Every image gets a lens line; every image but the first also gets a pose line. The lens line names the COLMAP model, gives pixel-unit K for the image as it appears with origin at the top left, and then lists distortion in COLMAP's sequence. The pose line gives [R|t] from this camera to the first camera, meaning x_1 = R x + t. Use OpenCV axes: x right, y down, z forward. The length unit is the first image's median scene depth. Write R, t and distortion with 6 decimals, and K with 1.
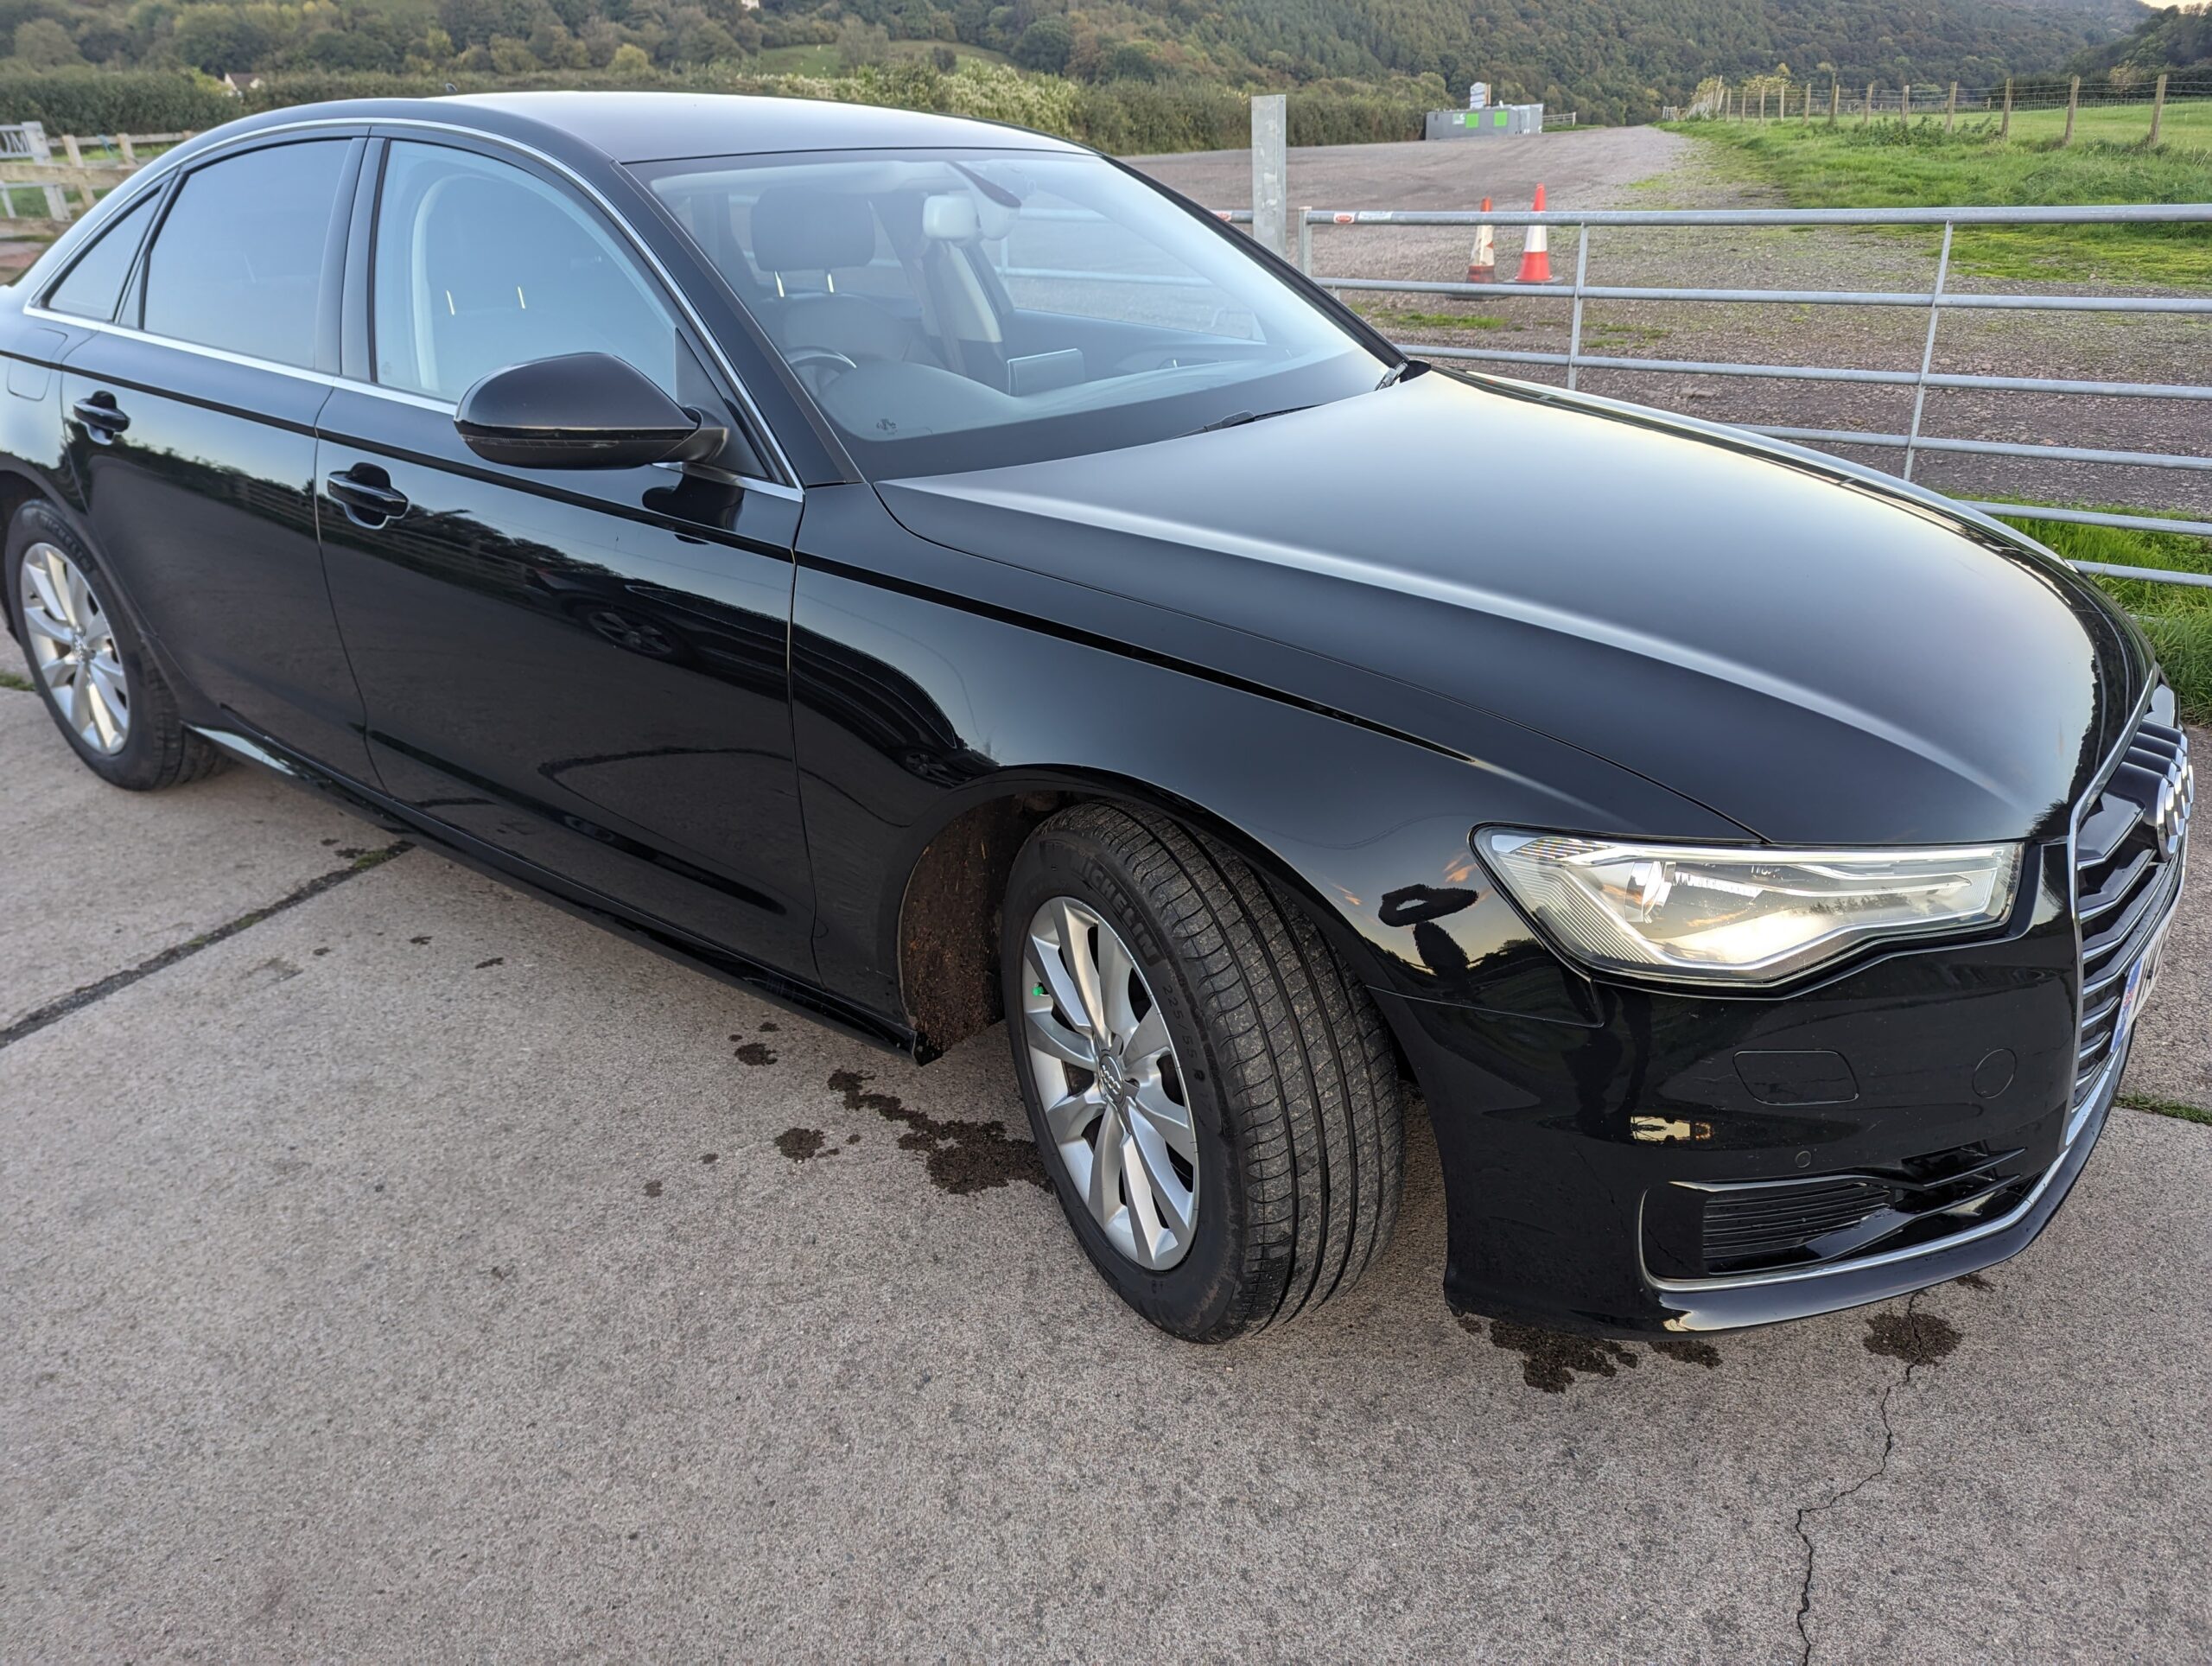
lens RADIAL K [[1556.3, 0, 1118.2], [0, 1556.3, 829.6], [0, 0, 1]] dist [0.035713, -0.020776]
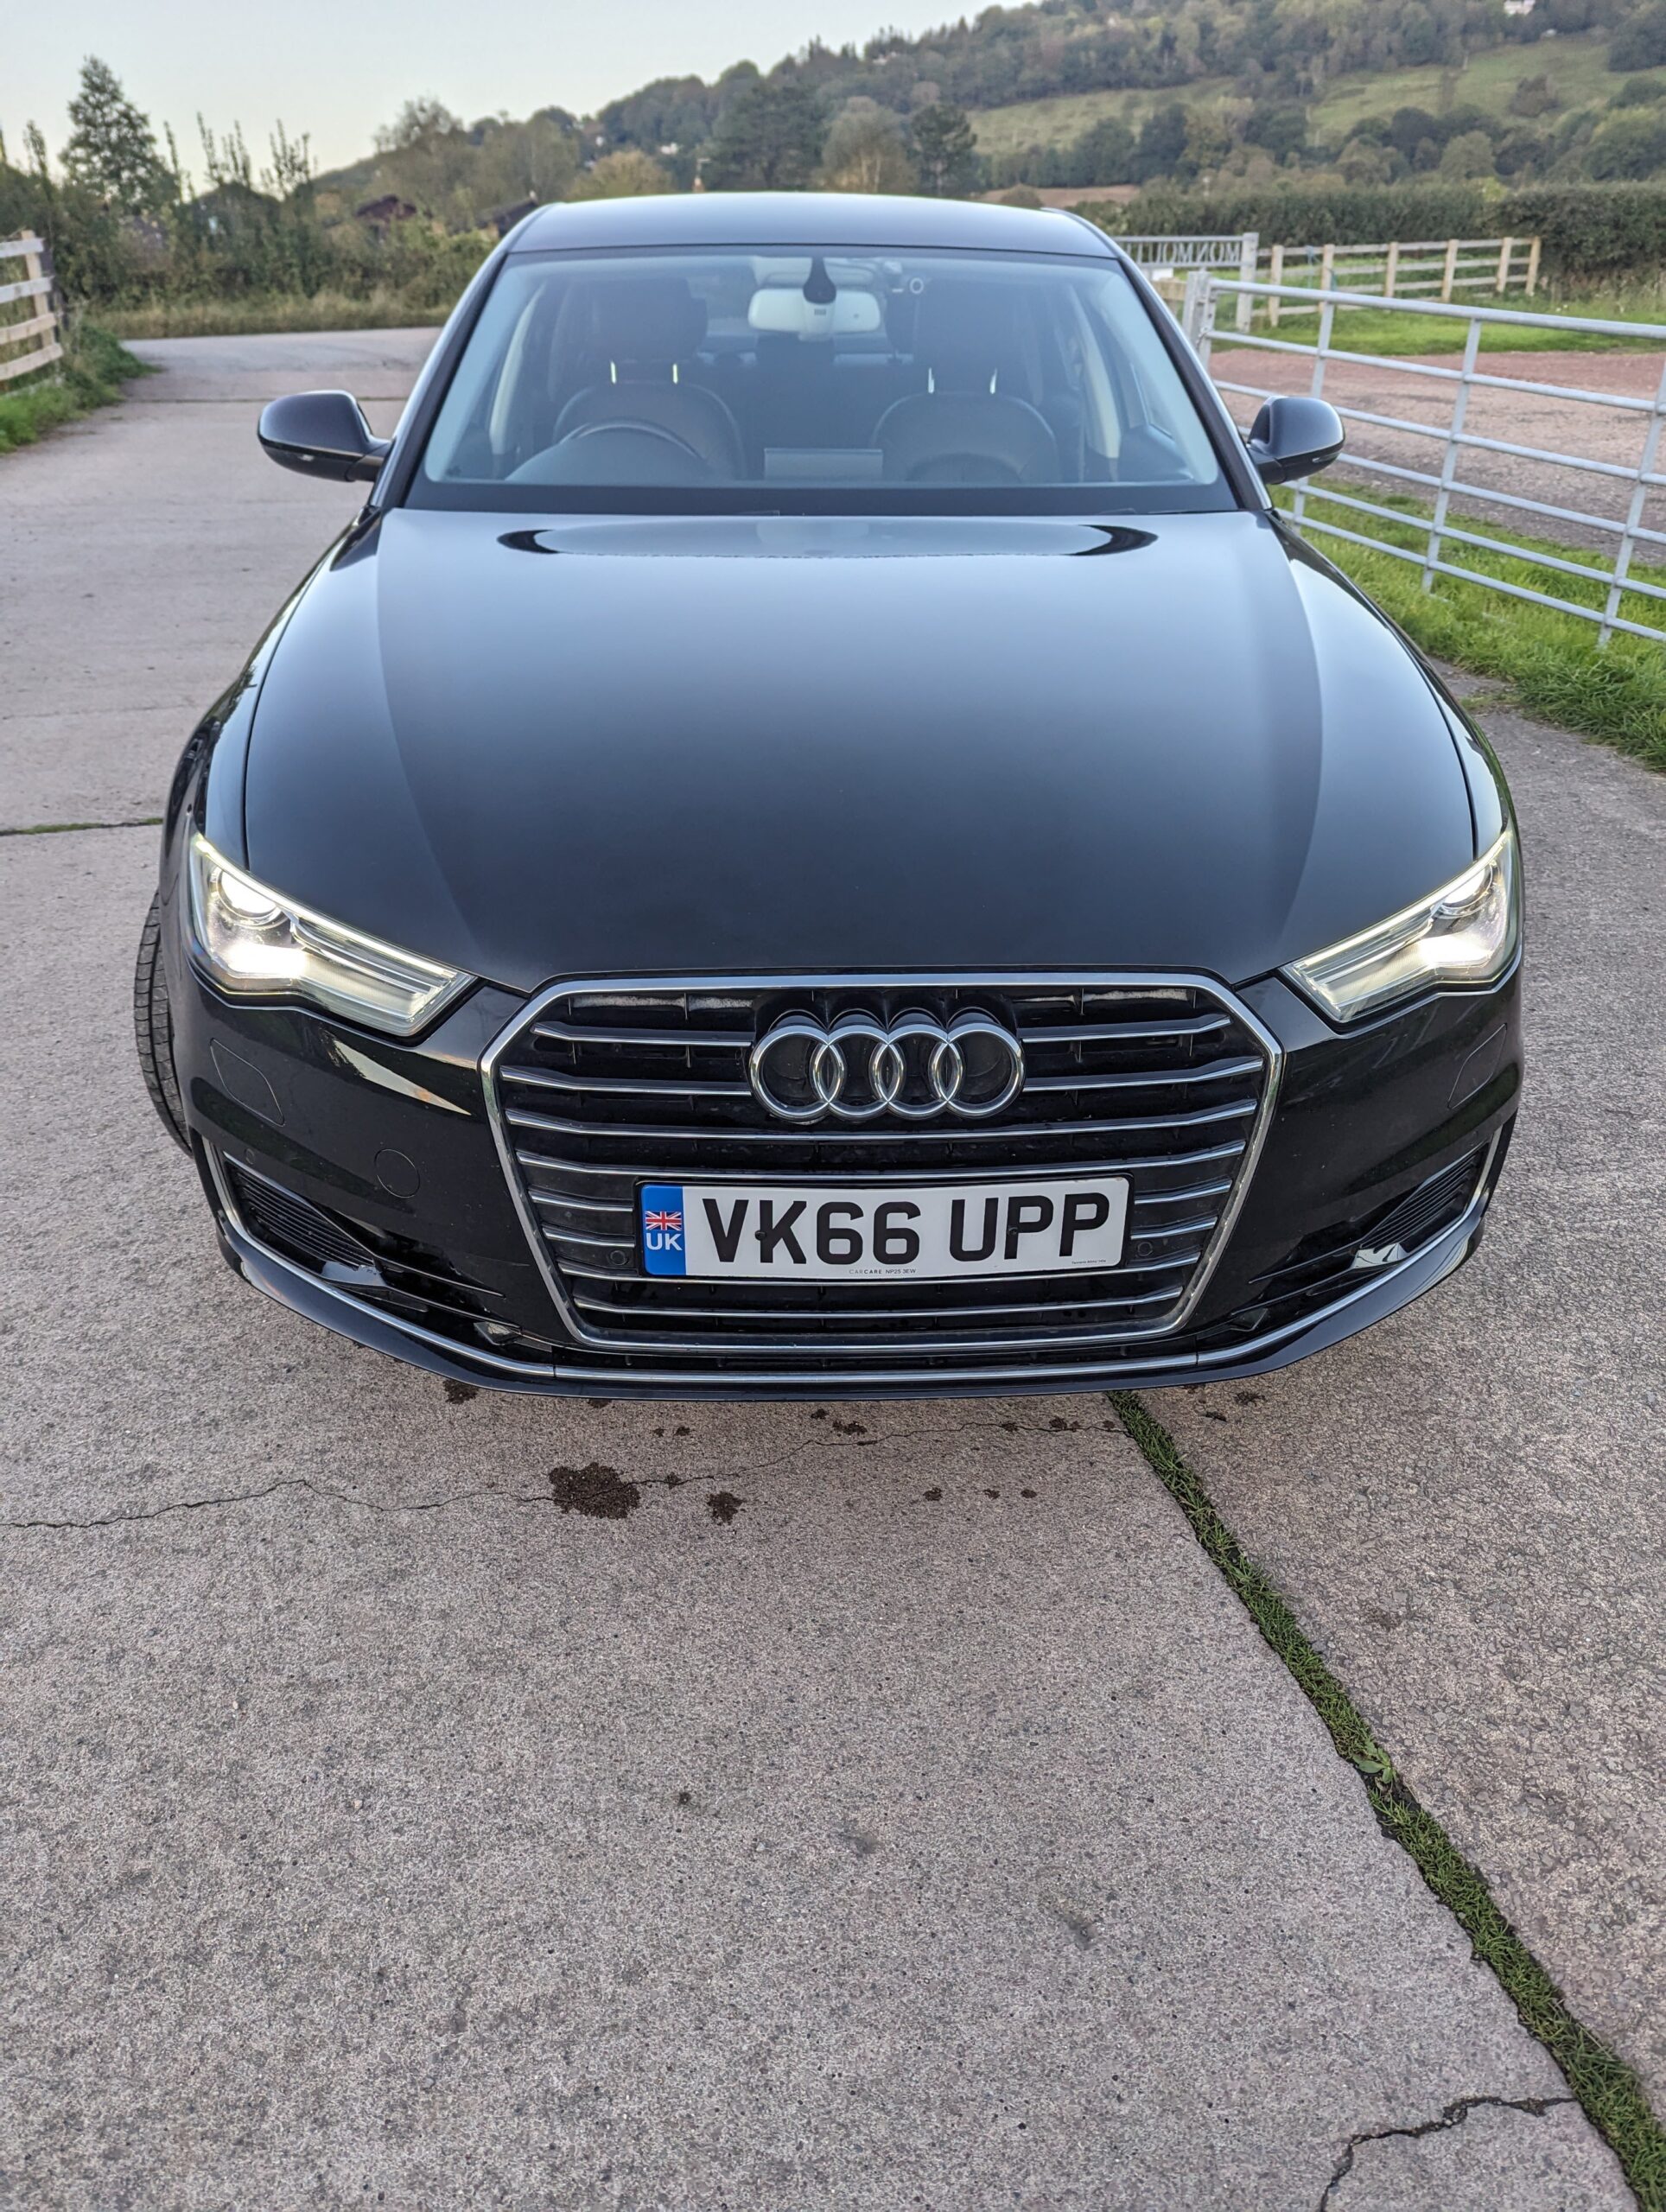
lens RADIAL K [[1556.3, 0, 833.0], [0, 1556.3, 1106.0], [0, 0, 1]] dist [0.035713, -0.020776]
pose [[0.645930, 0.379399, -0.662443, 0.940573], [-0.323384, 0.922040, 0.212754, -0.135094], [0.691517, 0.076800, 0.718266, 0.294522]]
